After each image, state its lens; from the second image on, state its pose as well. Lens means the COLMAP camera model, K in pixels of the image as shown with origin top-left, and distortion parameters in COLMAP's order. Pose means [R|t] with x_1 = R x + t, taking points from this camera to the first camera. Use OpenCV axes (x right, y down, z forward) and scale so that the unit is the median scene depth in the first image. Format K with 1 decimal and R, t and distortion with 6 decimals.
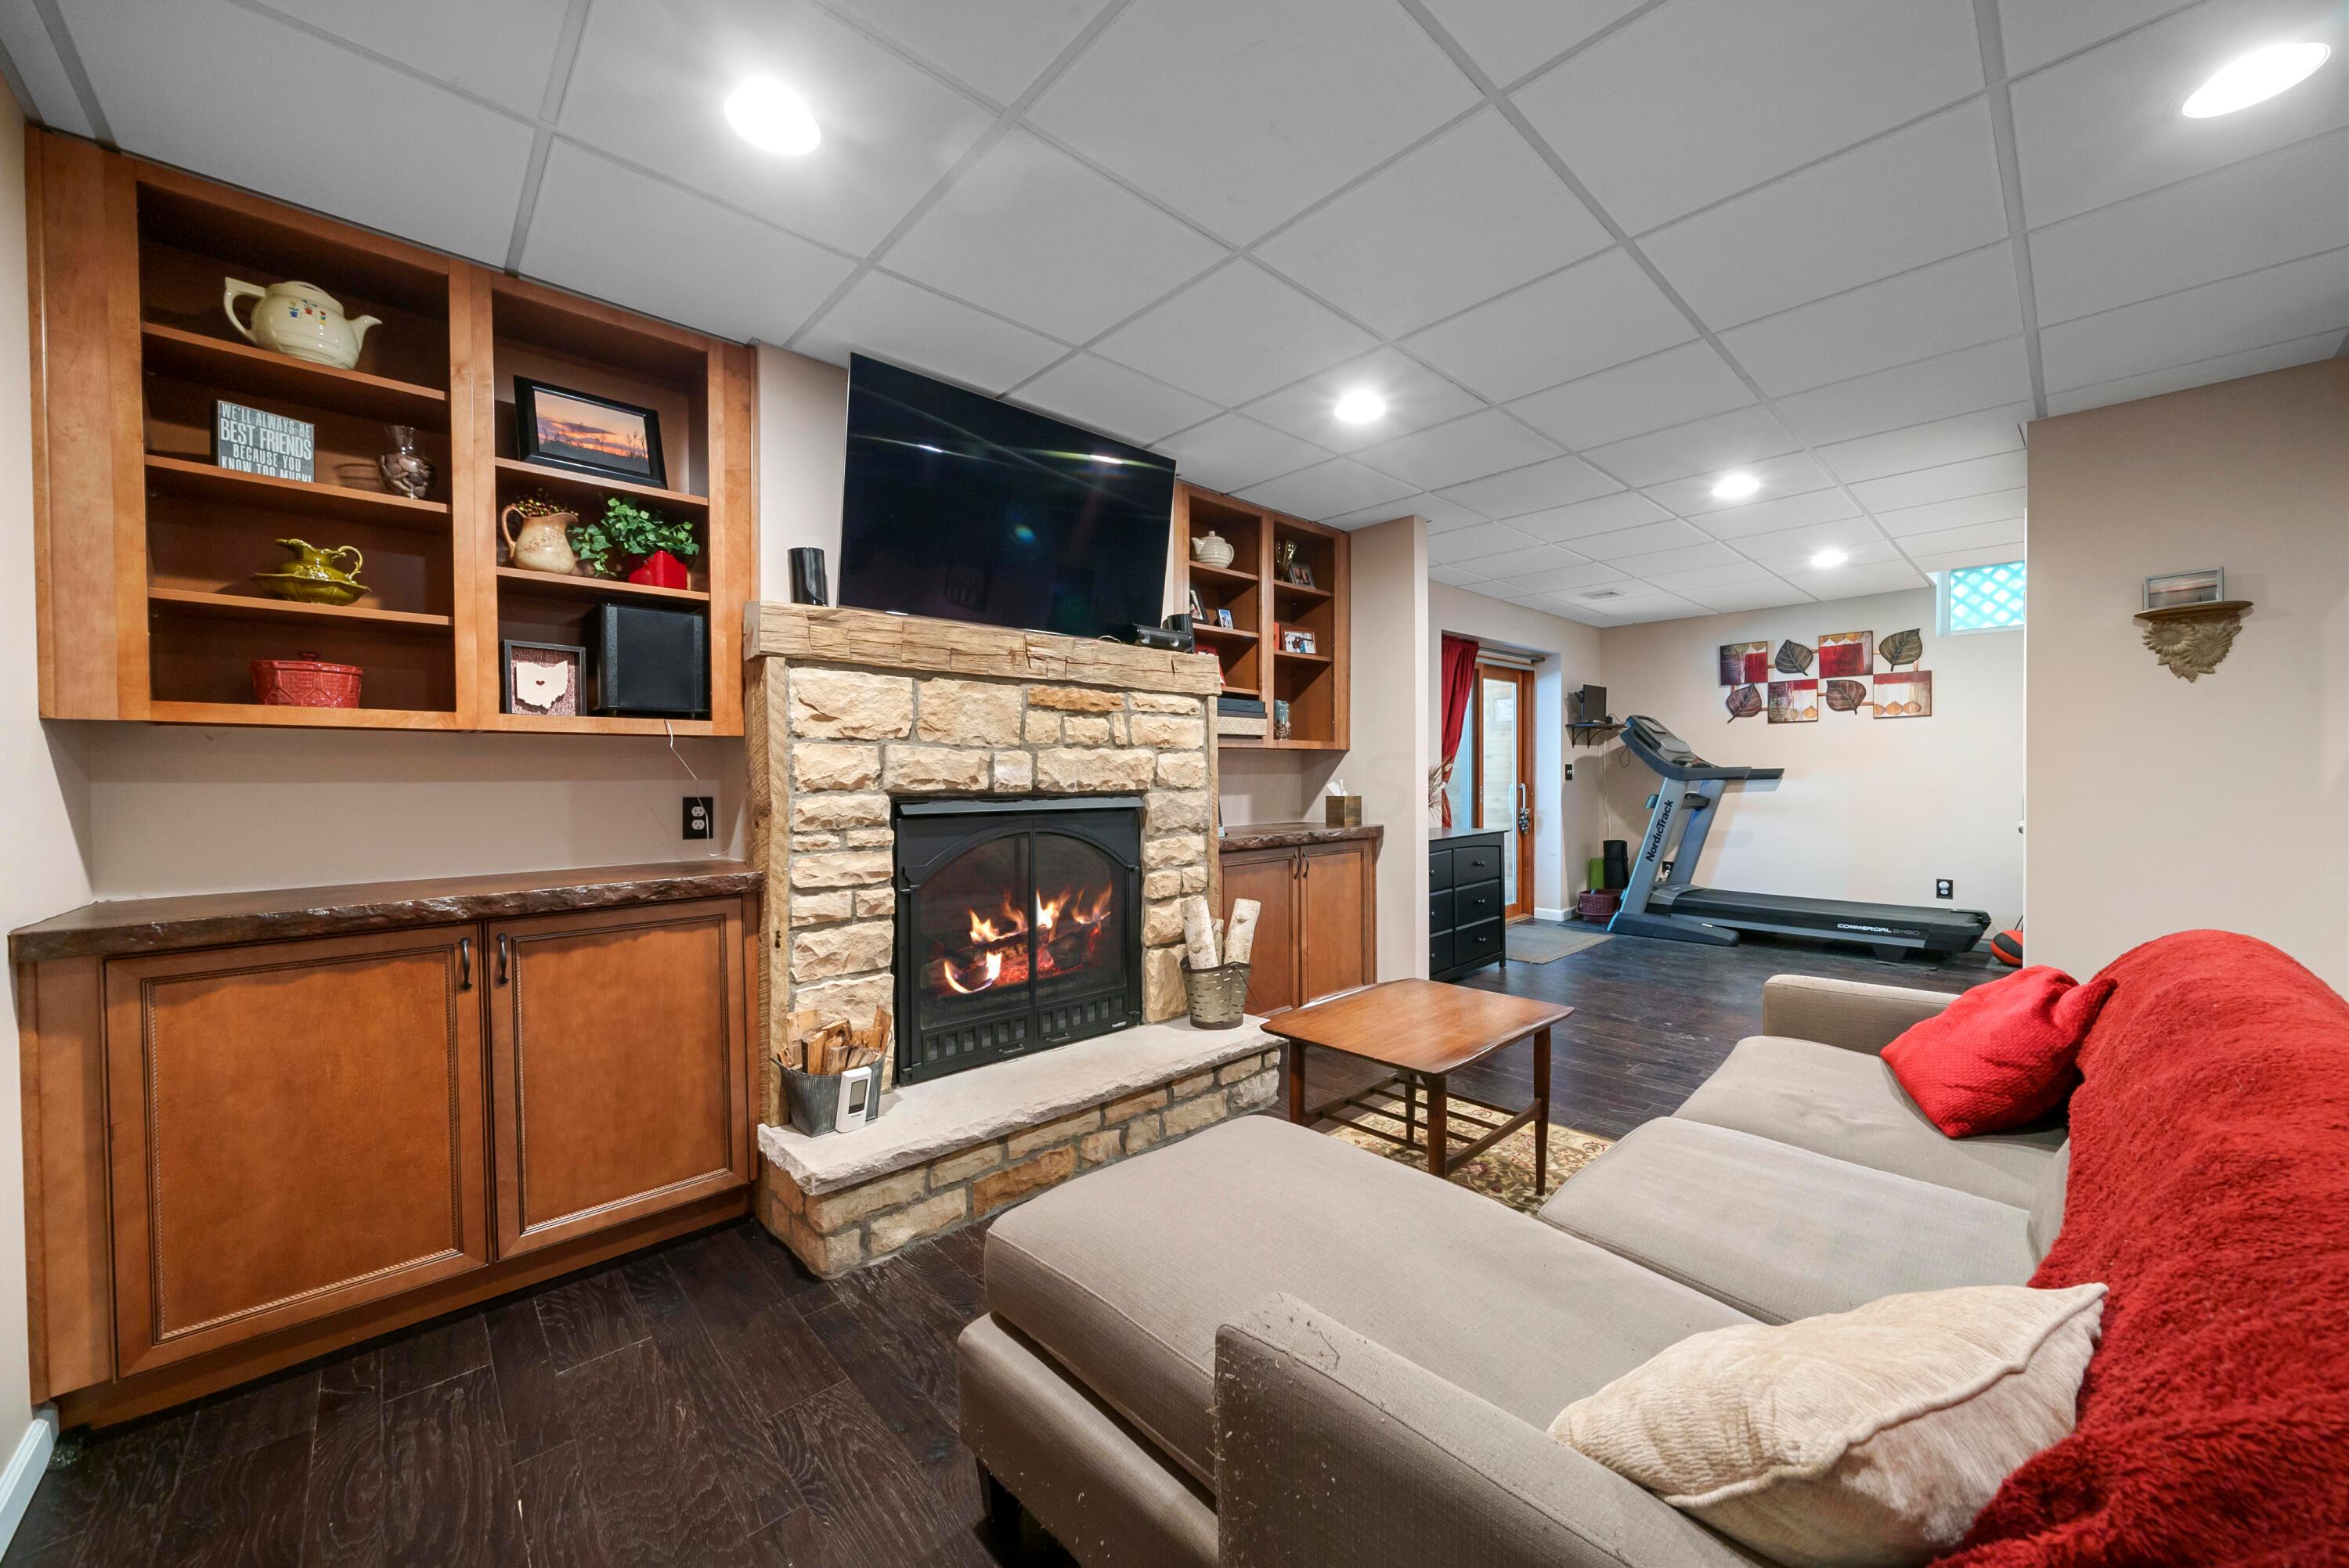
lens RADIAL K [[845.5, 0, 1183.7], [0, 845.5, 783.6], [0, 0, 1]] dist [-0.002999, 0.000461]
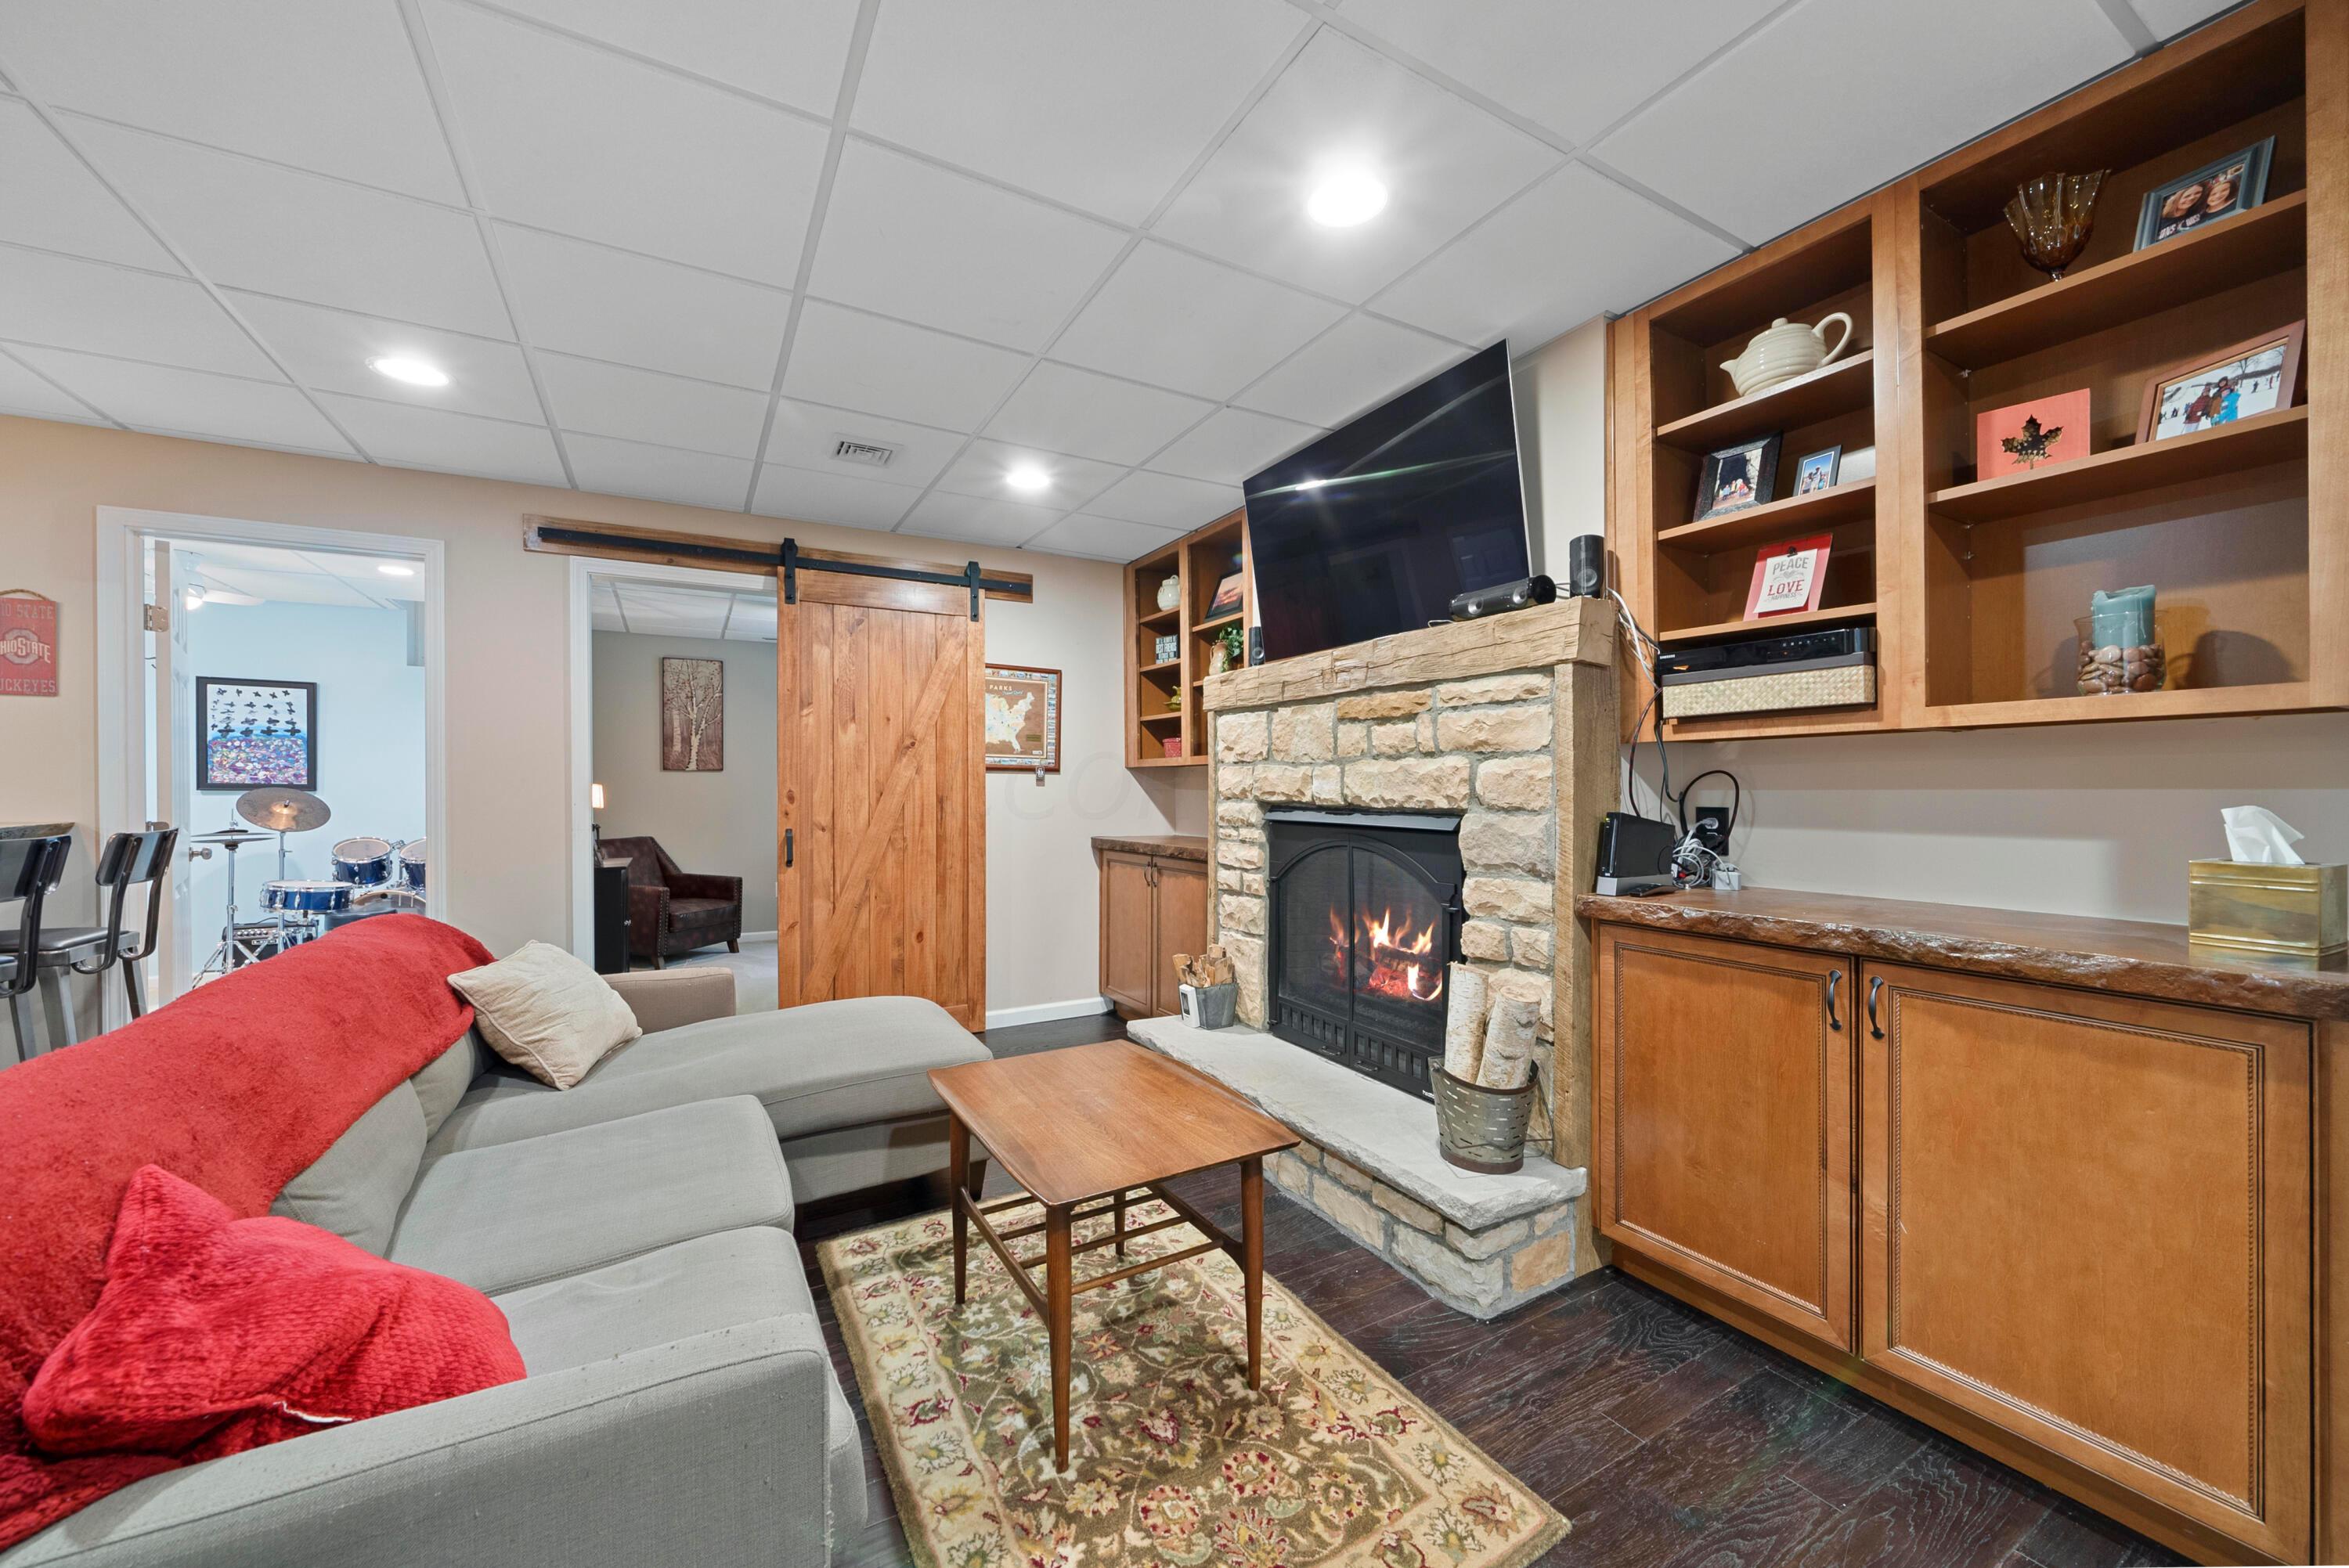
lens RADIAL K [[892.9, 0, 1191.0], [0, 892.9, 787.6], [0, 0, 1]] dist [-0.000828, 0.000068]
pose [[-0.228043, 0.005937, -0.973633, 1.020677], [-0.006403, 0.999951, 0.007598, -0.021111], [0.973630, 0.007967, -0.227994, 1.218008]]
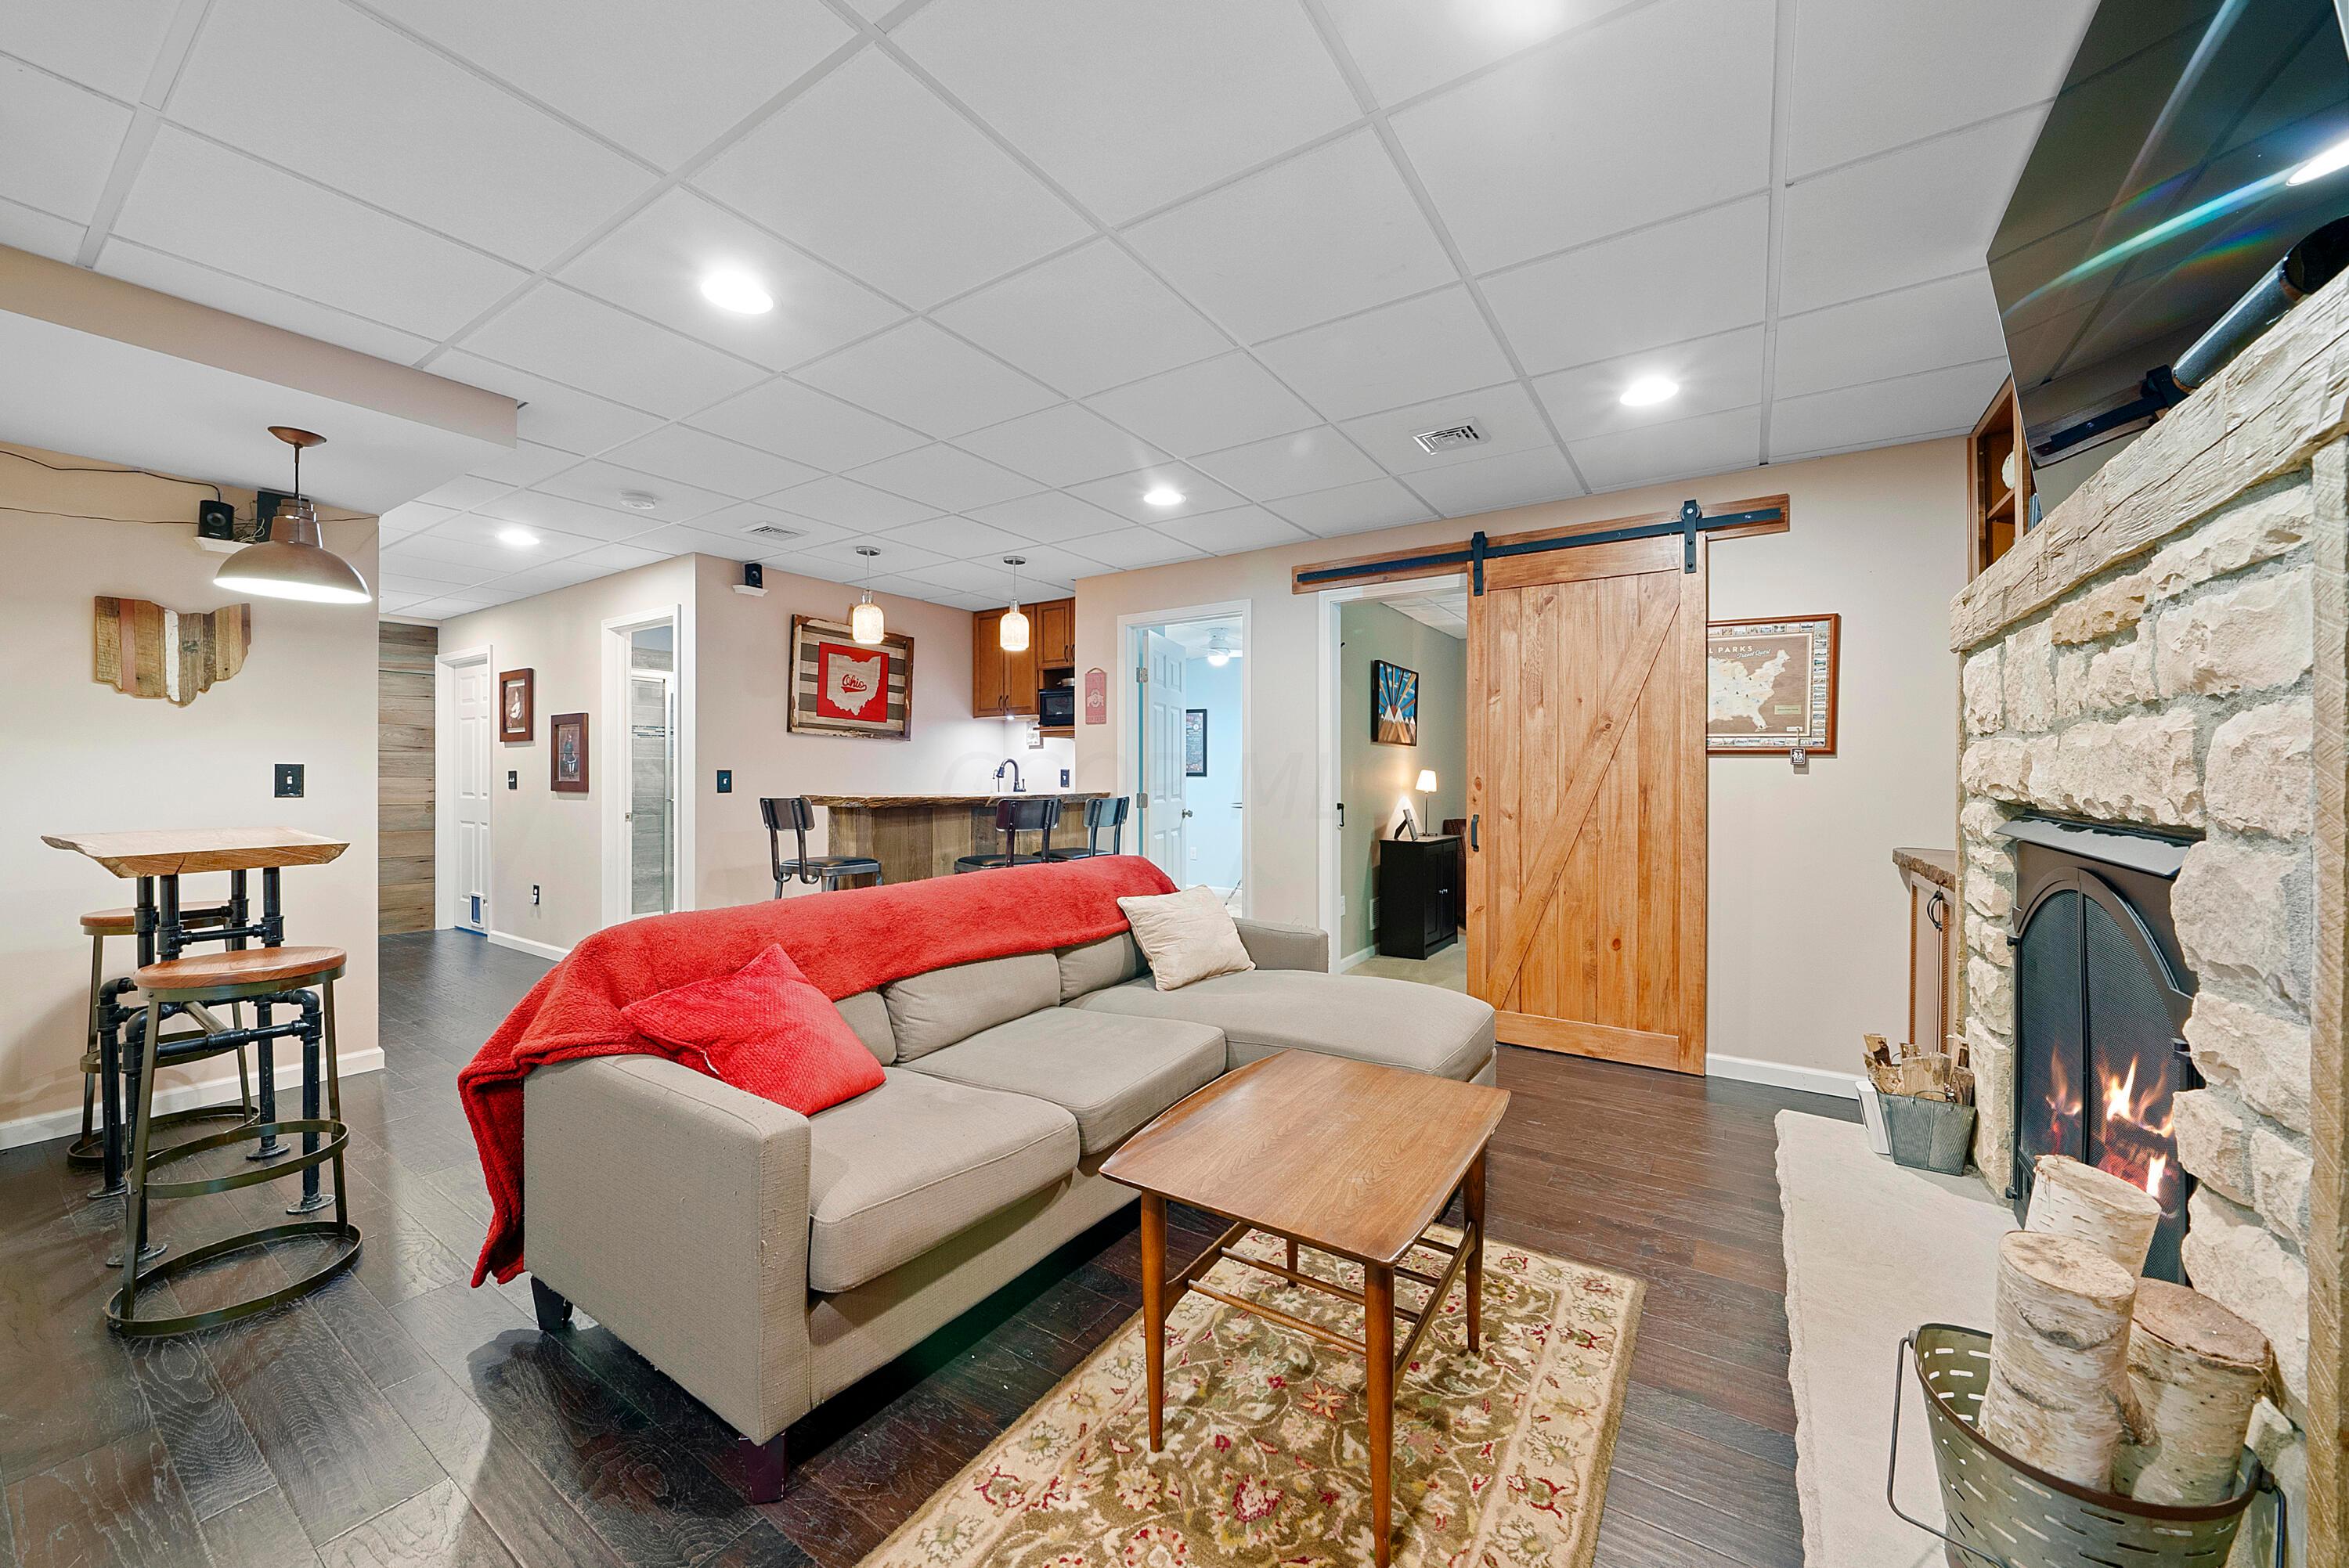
lens RADIAL K [[892.9, 0, 1185.0], [0, 892.9, 776.1], [0, 0, 1]] dist [-0.000828, 0.000068]
pose [[-0.977349, 0.004393, -0.211589, 0.531579], [0.001666, 0.999913, 0.013066, -0.023997], [0.211628, 0.012418, -0.977271, 1.621292]]
